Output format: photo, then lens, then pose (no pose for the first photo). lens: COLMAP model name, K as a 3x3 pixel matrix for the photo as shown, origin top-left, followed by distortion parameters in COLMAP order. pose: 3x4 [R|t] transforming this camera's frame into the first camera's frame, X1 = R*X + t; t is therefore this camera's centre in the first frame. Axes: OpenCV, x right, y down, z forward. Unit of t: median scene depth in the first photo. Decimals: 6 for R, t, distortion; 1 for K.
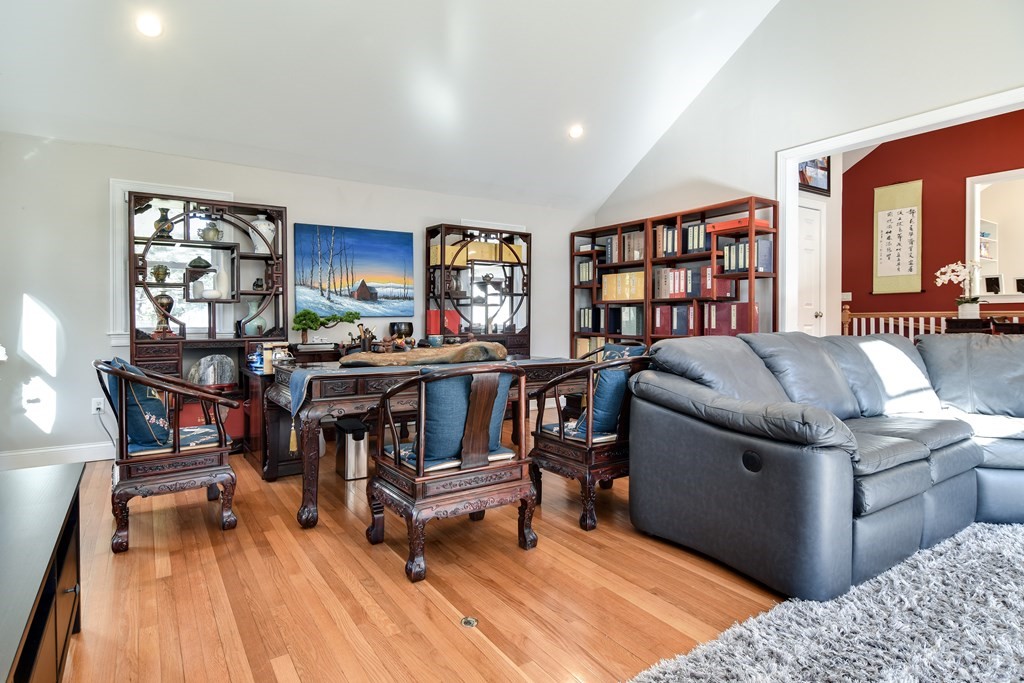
lens RADIAL K [[558.0, 0, 483.2], [0, 558.0, 328.0], [0, 0, 1]] dist [-0.012178, -0.004413]
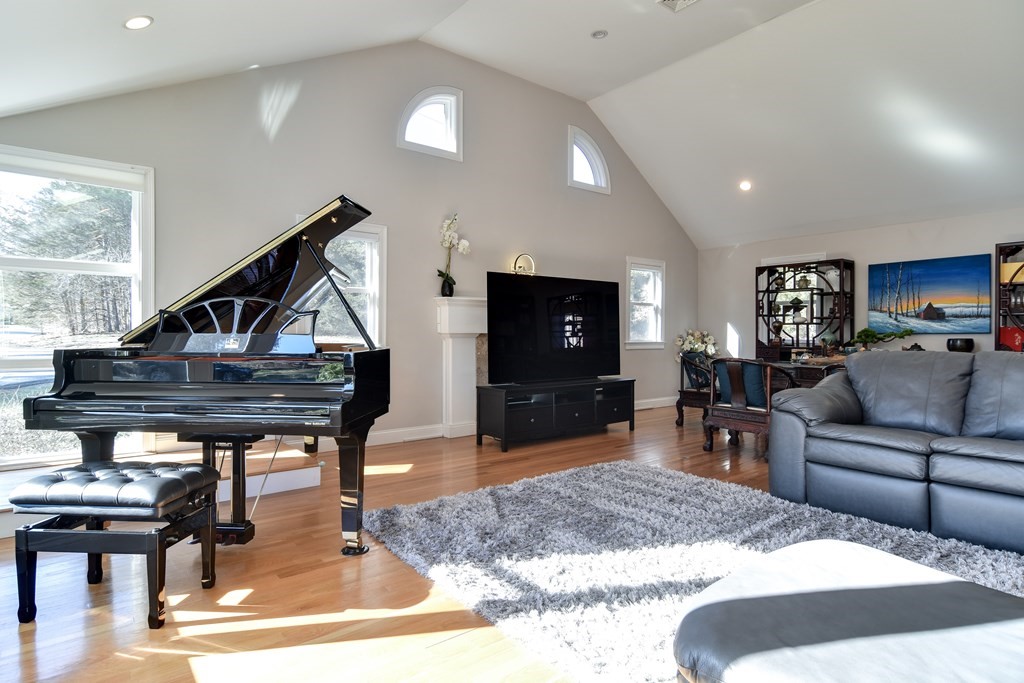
lens RADIAL K [[558.0, 0, 514.0], [0, 558.0, 335.9], [0, 0, 1]] dist [-0.012178, -0.004413]
pose [[0.047559, 0.007533, -0.998840, 0.941335], [-0.020734, 0.999764, 0.006553, -0.004791], [0.998653, 0.020399, 0.047704, 0.065525]]
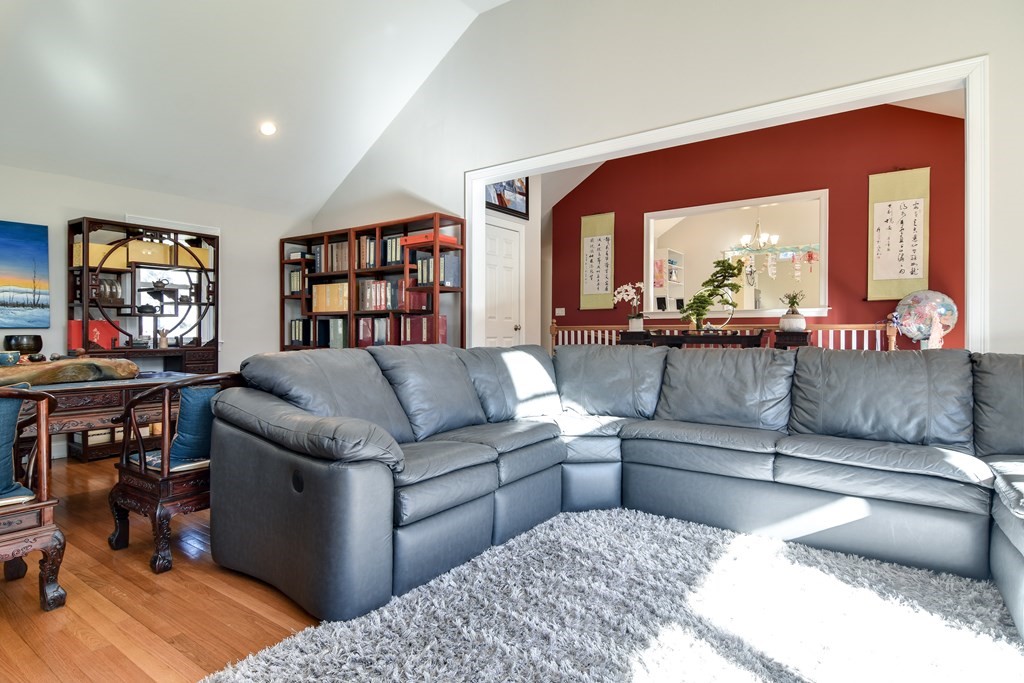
lens RADIAL K [[558.0, 0, 510.7], [0, 558.0, 339.2], [0, 0, 1]] dist [-0.012178, -0.004413]
pose [[0.924429, -0.004586, 0.381327, 0.208819], [0.005605, 0.999983, -0.001563, 0.000658], [-0.381314, 0.003582, 0.924439, -0.007407]]
